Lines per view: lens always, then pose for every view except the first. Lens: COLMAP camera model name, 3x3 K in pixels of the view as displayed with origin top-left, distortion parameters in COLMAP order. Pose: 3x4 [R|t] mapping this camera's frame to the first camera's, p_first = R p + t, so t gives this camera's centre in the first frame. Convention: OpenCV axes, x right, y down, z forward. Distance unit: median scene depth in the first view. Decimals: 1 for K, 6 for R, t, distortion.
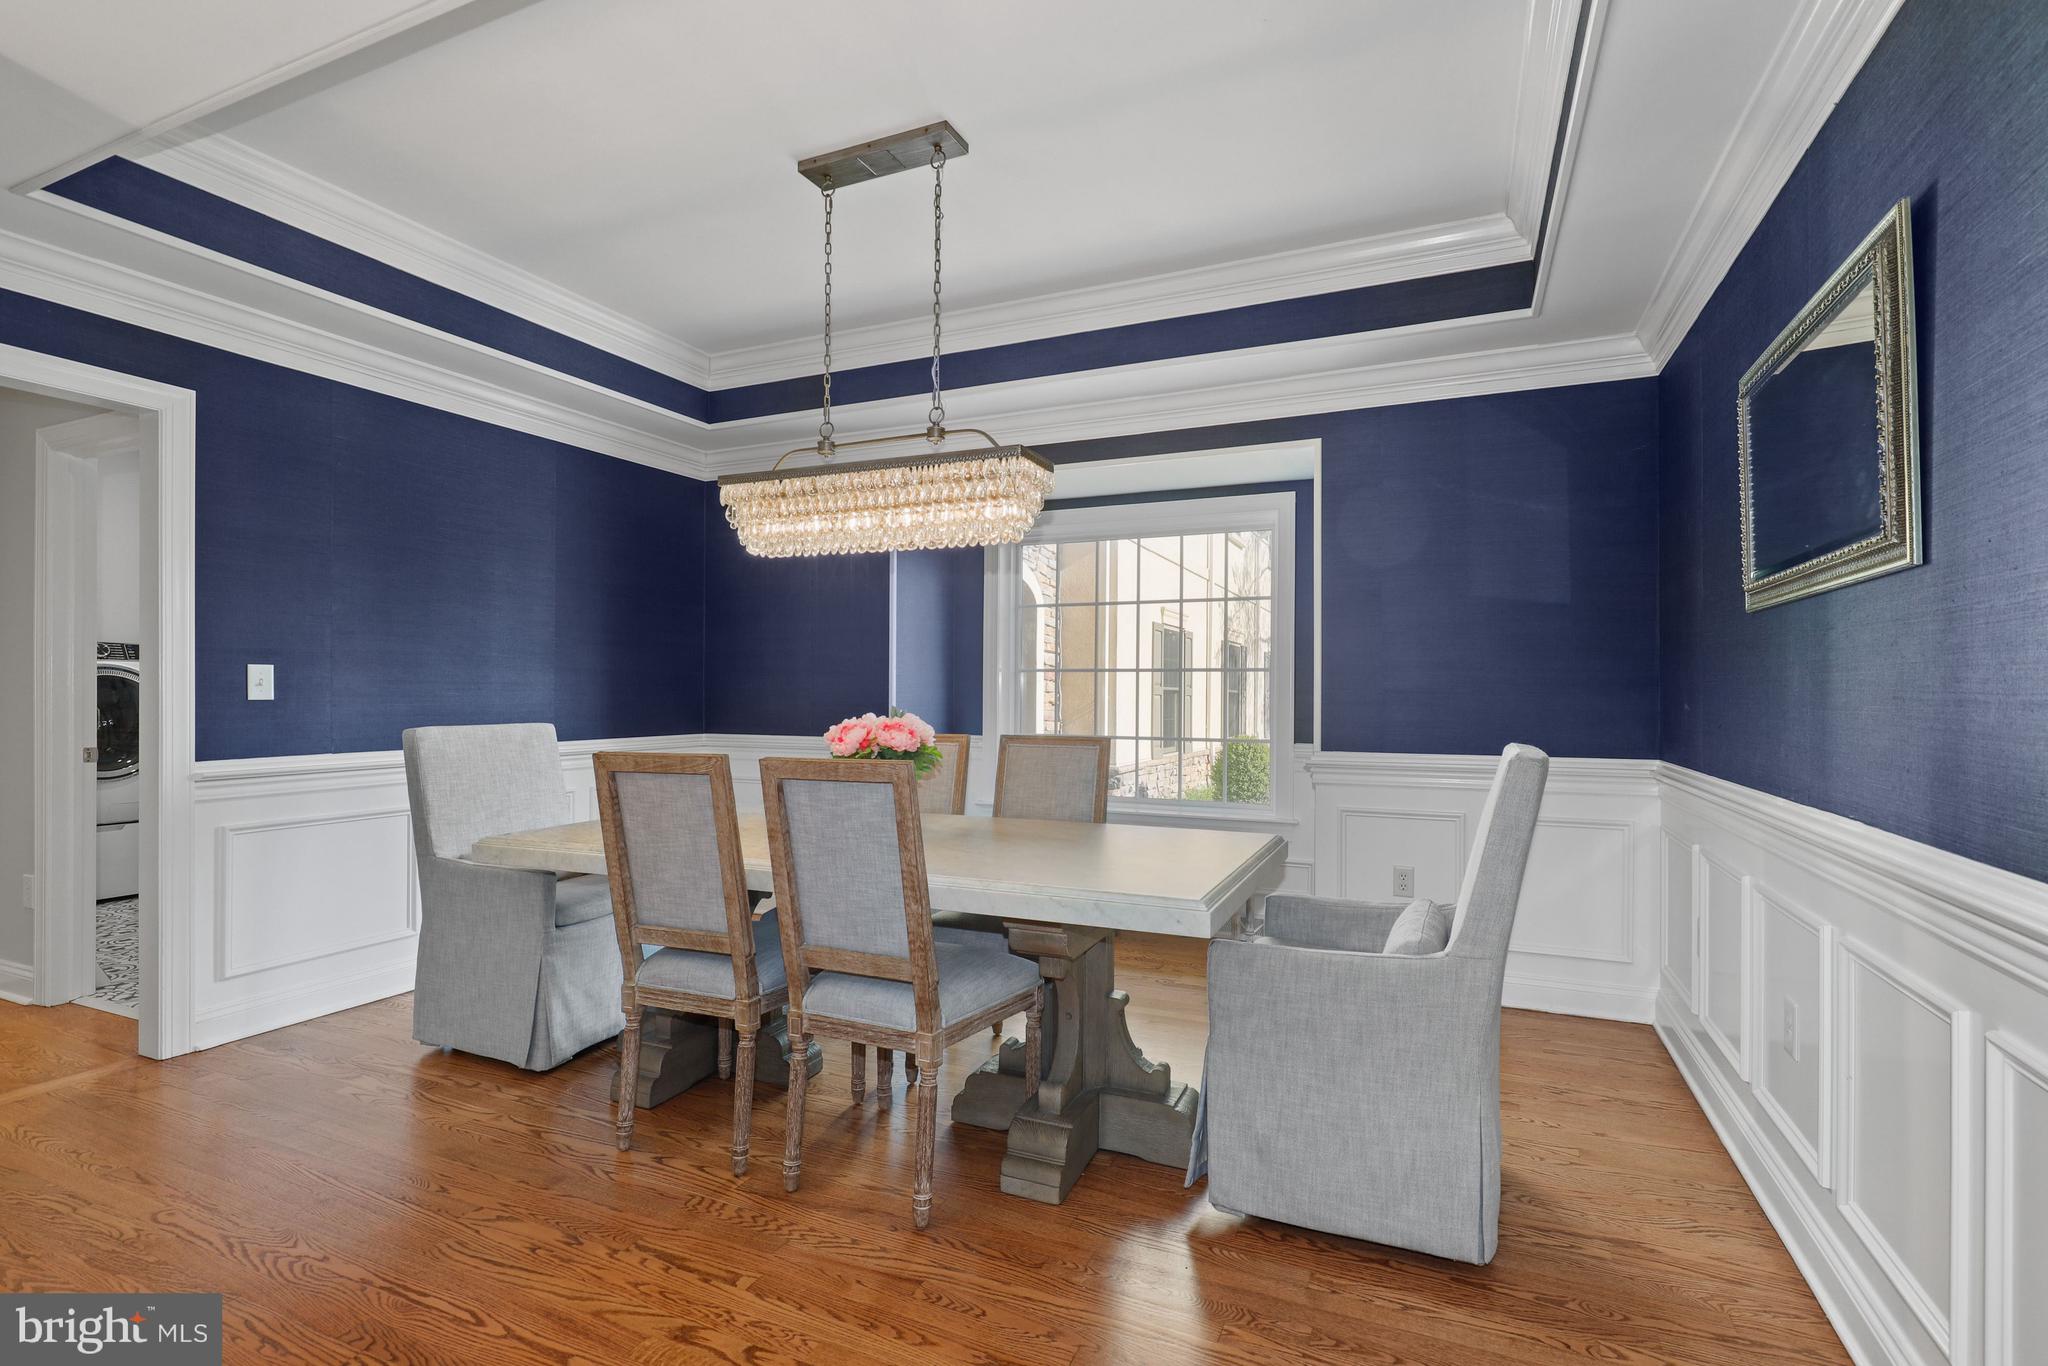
lens RADIAL K [[933.1, 0, 1042.3], [0, 933.1, 691.5], [0, 0, 1]] dist [0.001942, 0.000788]
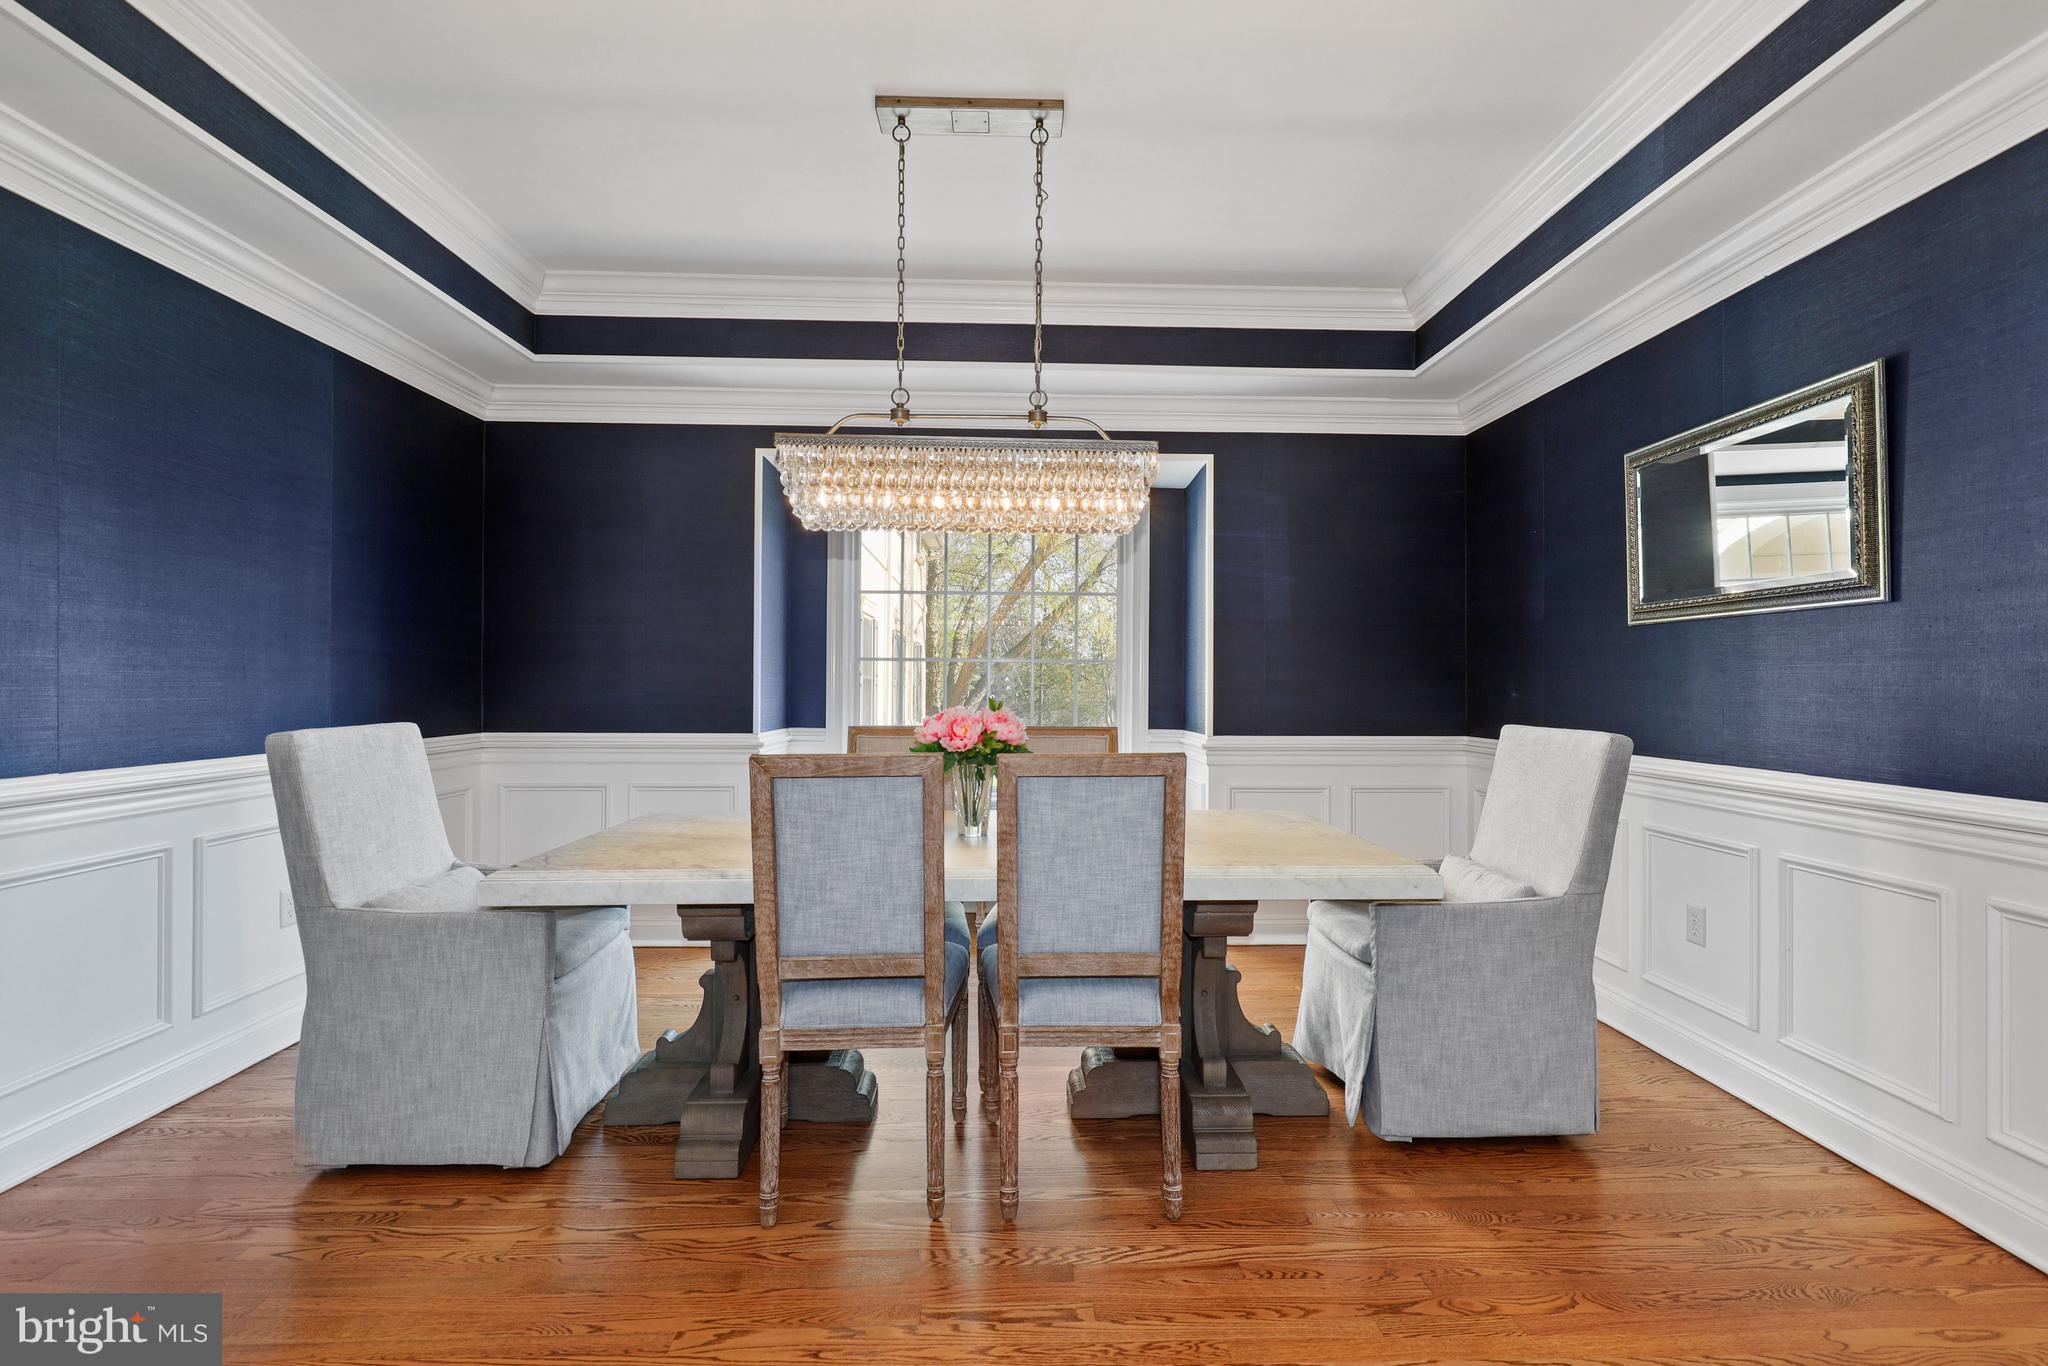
lens RADIAL K [[935.4, 0, 1027.6], [0, 935.4, 679.5], [0, 0, 1]] dist [0.002075, 0.000346]
pose [[0.903660, 0.002213, 0.428244, -0.620119], [-0.002430, 0.999997, -0.000041, -0.003386], [-0.428243, -0.001003, 0.903663, 0.141581]]
